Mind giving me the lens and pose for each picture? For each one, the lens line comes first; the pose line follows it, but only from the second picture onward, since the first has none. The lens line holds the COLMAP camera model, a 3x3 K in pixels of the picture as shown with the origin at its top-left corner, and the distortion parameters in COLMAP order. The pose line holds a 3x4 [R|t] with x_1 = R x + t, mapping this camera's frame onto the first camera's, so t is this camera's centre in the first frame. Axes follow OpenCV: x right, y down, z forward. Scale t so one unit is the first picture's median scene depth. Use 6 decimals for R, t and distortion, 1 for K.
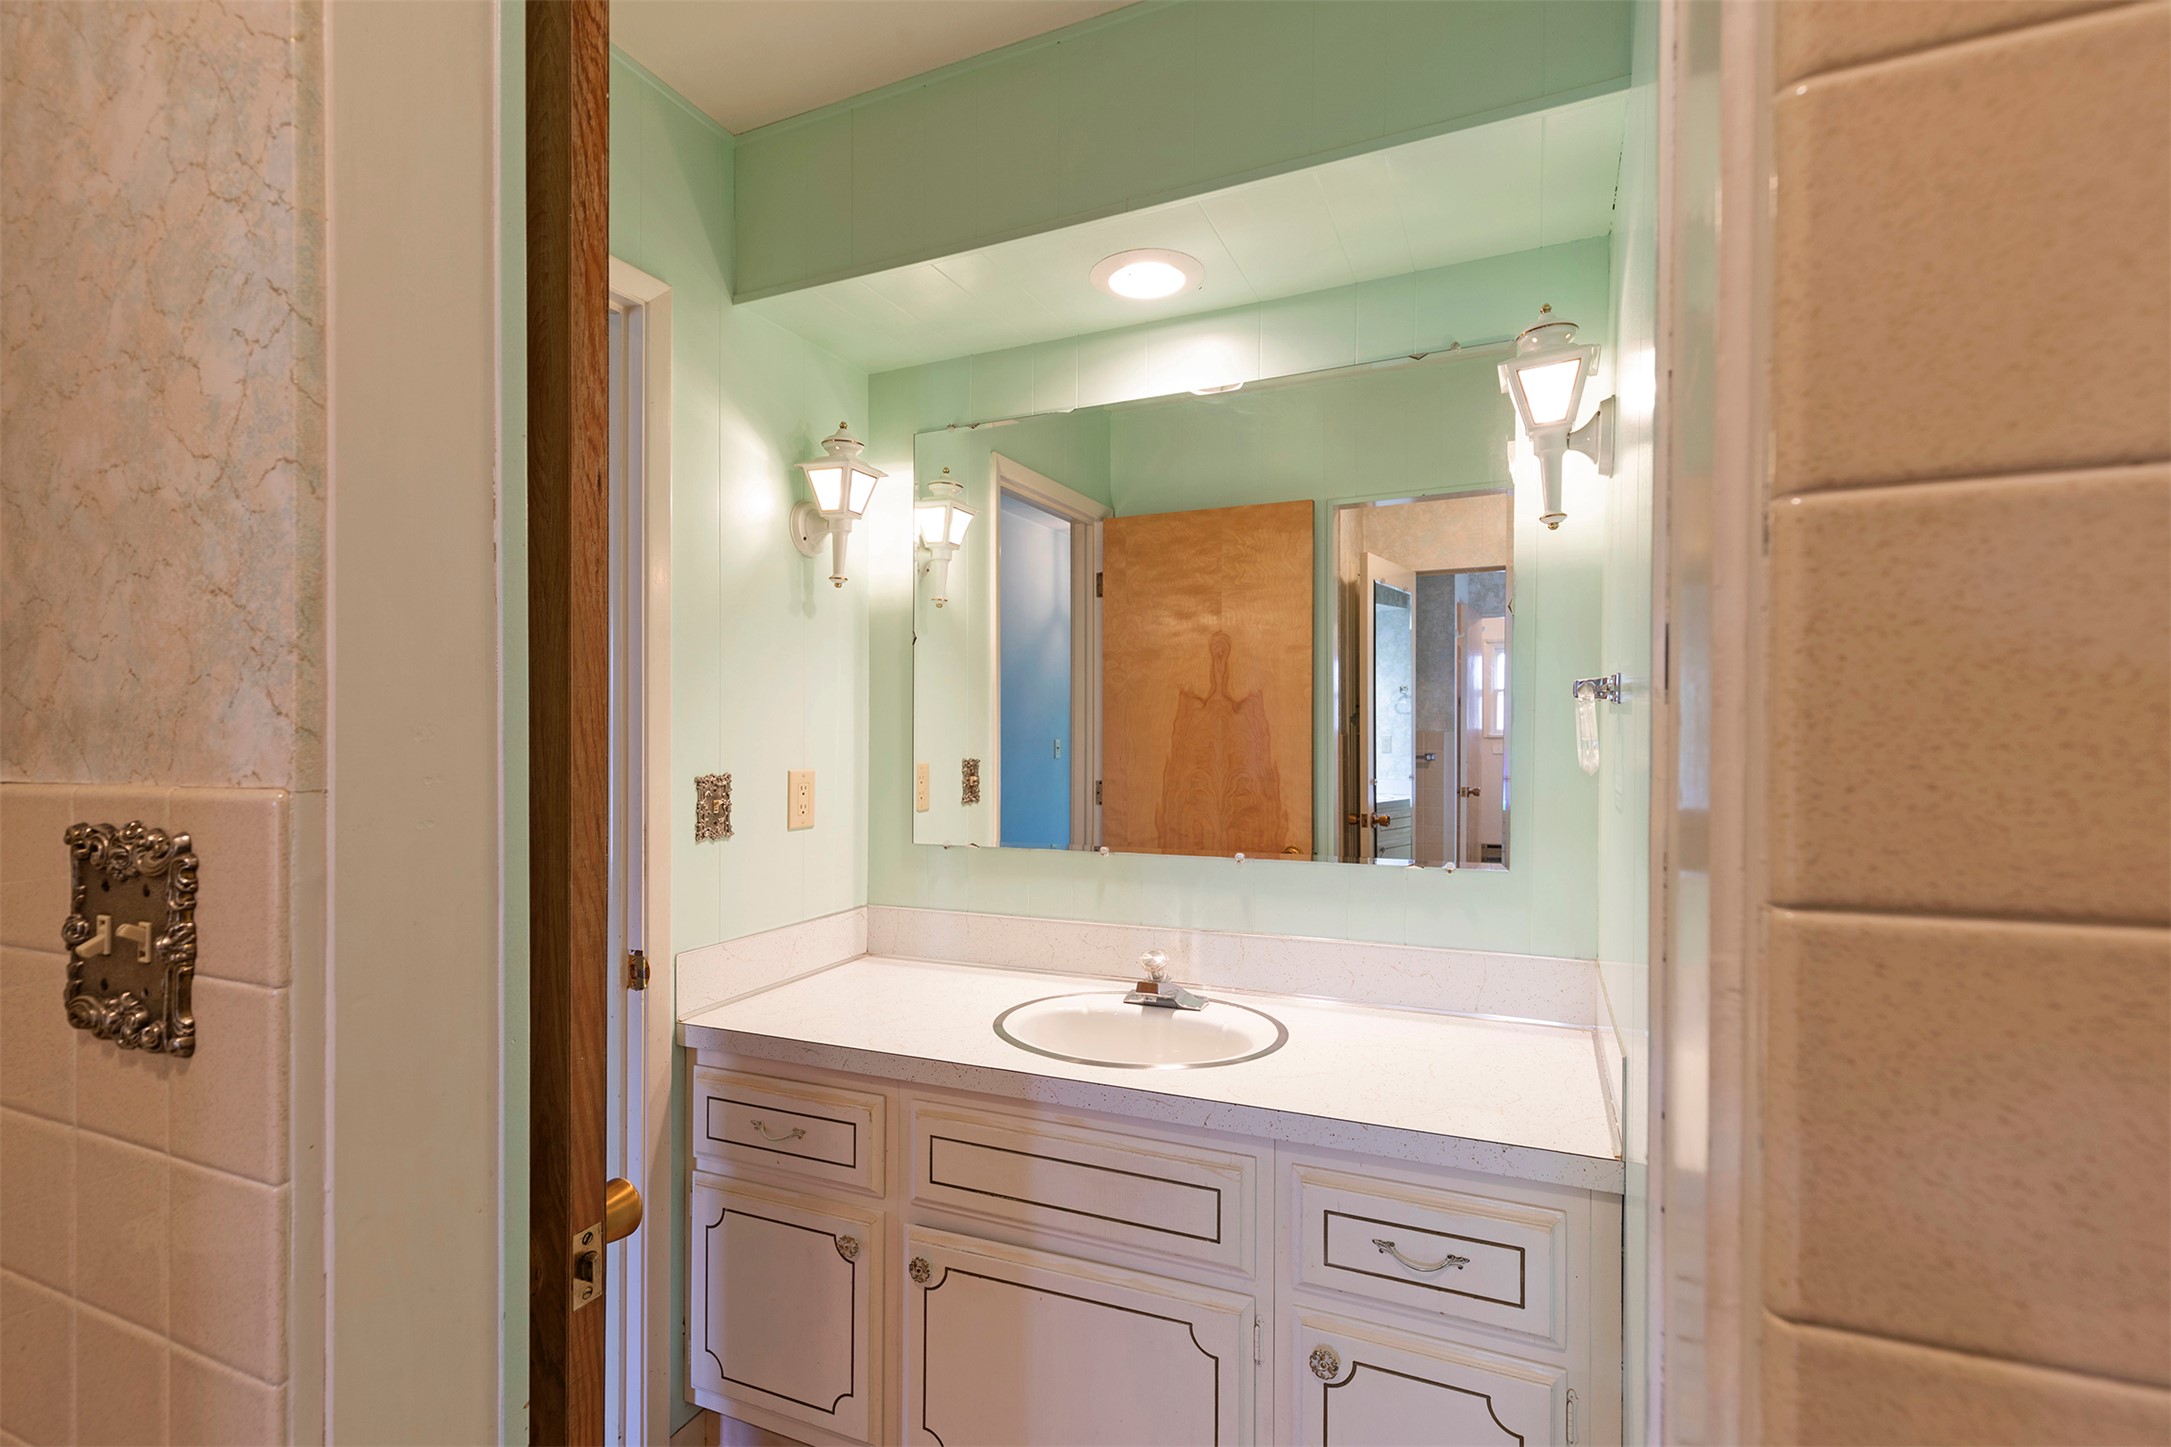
lens RADIAL K [[990.5, 0, 1101.0], [0, 990.5, 745.3], [0, 0, 1]] dist [0.020714, -0.000242]
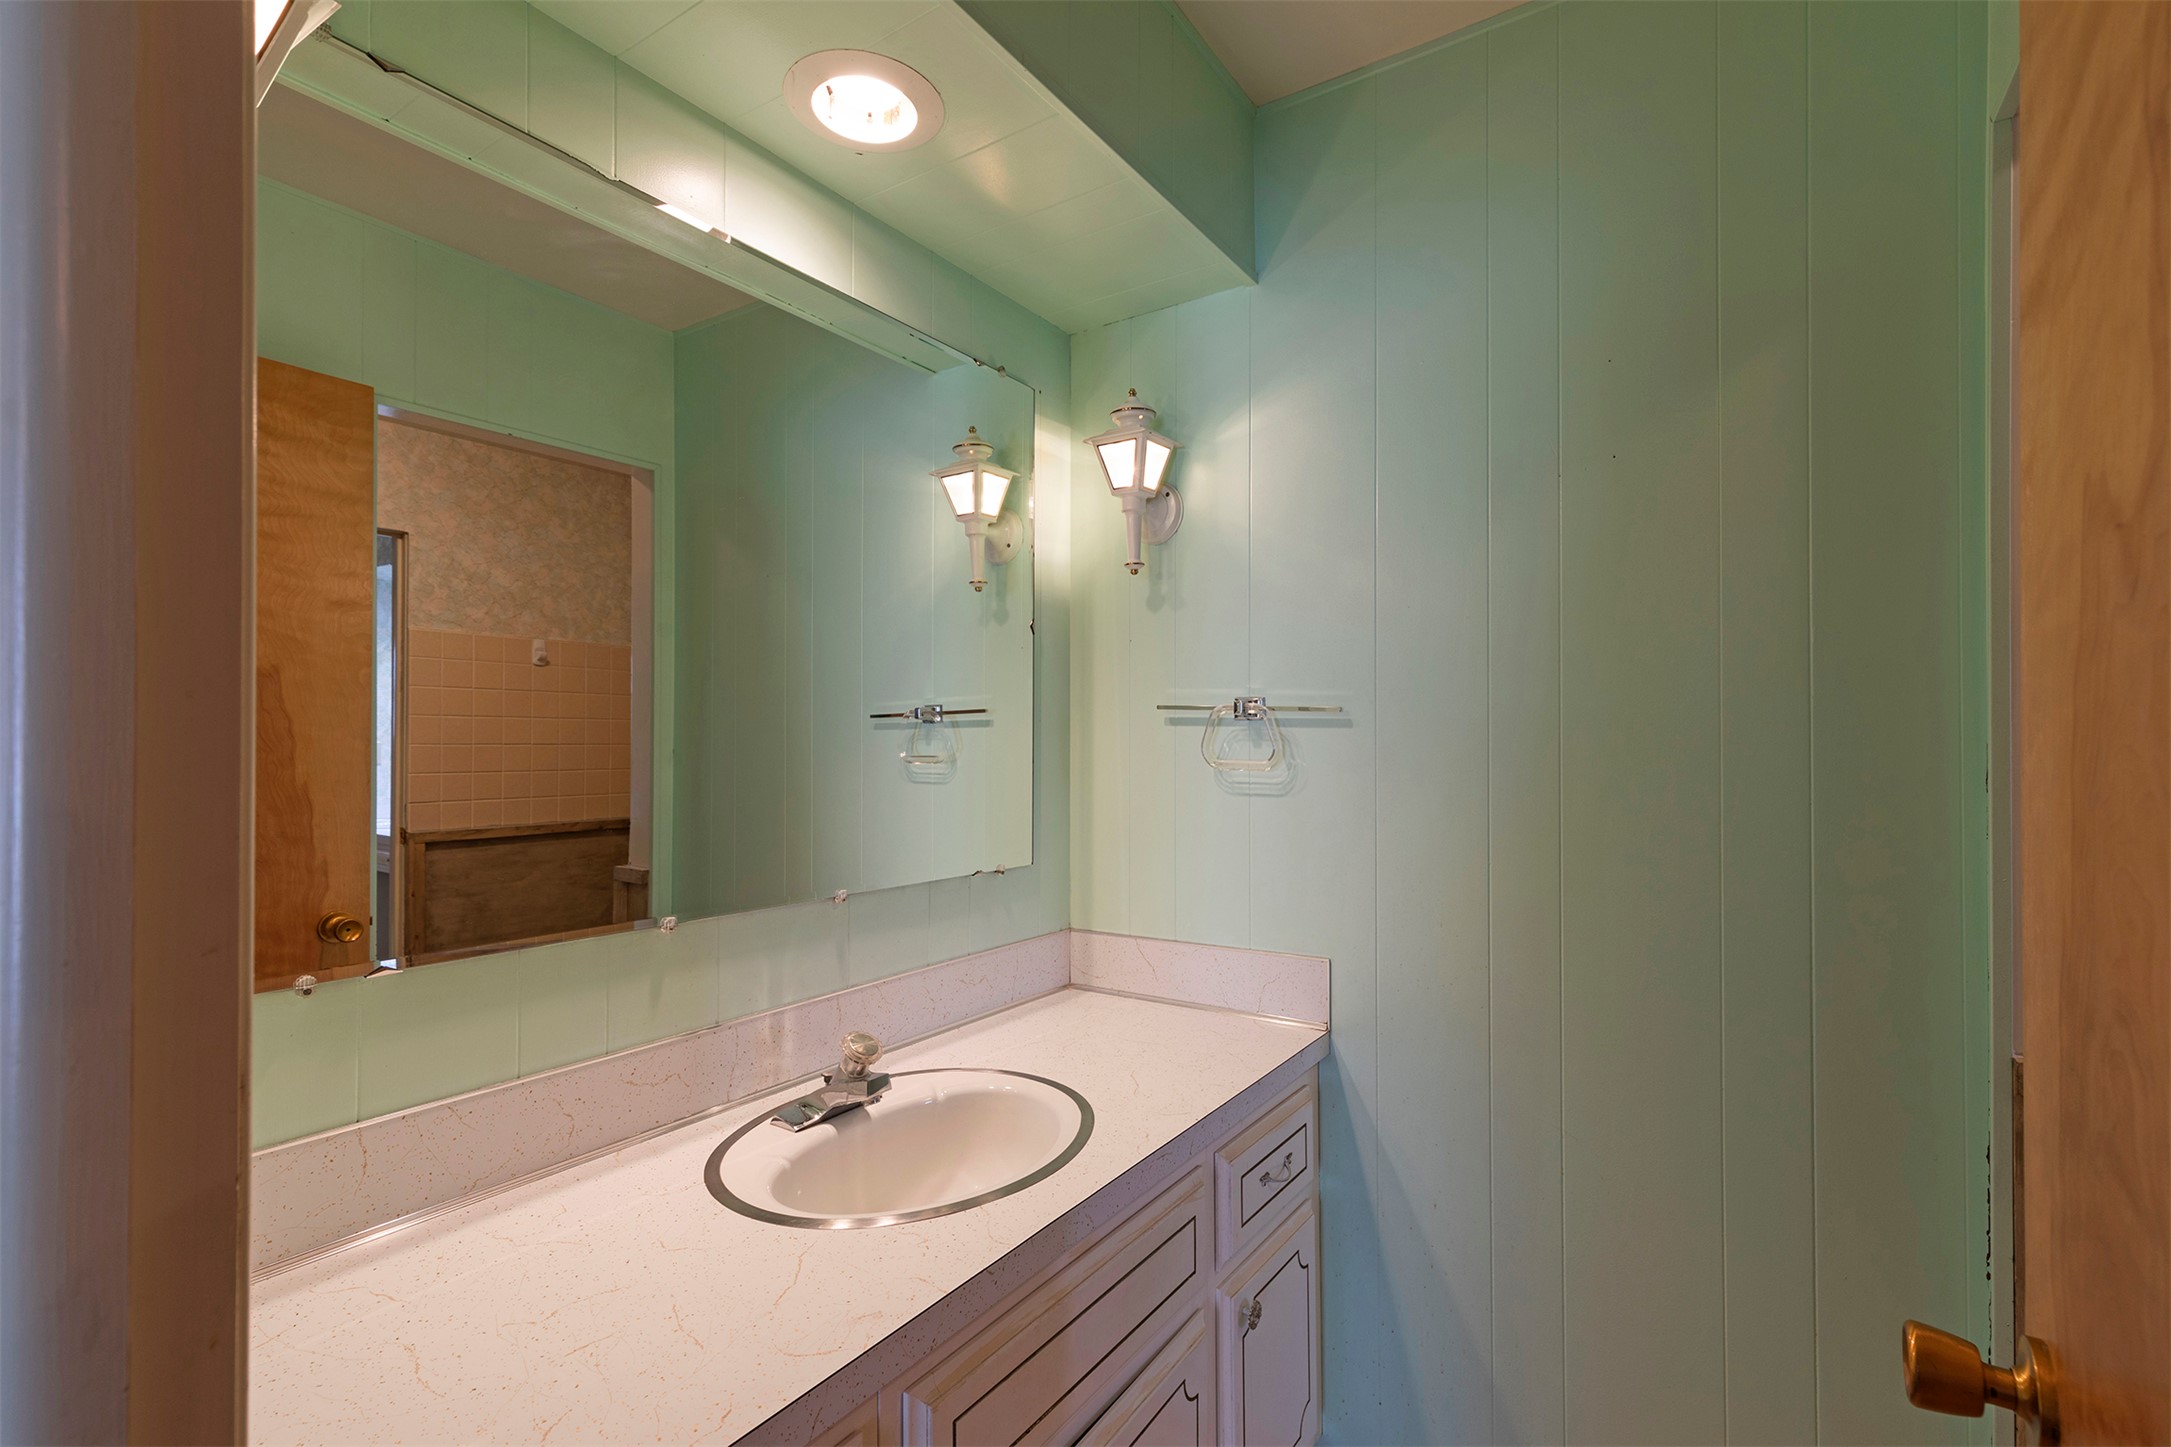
lens RADIAL K [[990.5, 0, 1101.0], [0, 990.5, 745.3], [0, 0, 1]] dist [0.020714, -0.000242]
pose [[0.164598, 0.004560, 0.986350, -0.632019], [0.009375, 0.999937, -0.006188, 0.001959], [-0.986316, 0.010265, 0.164545, 0.701869]]
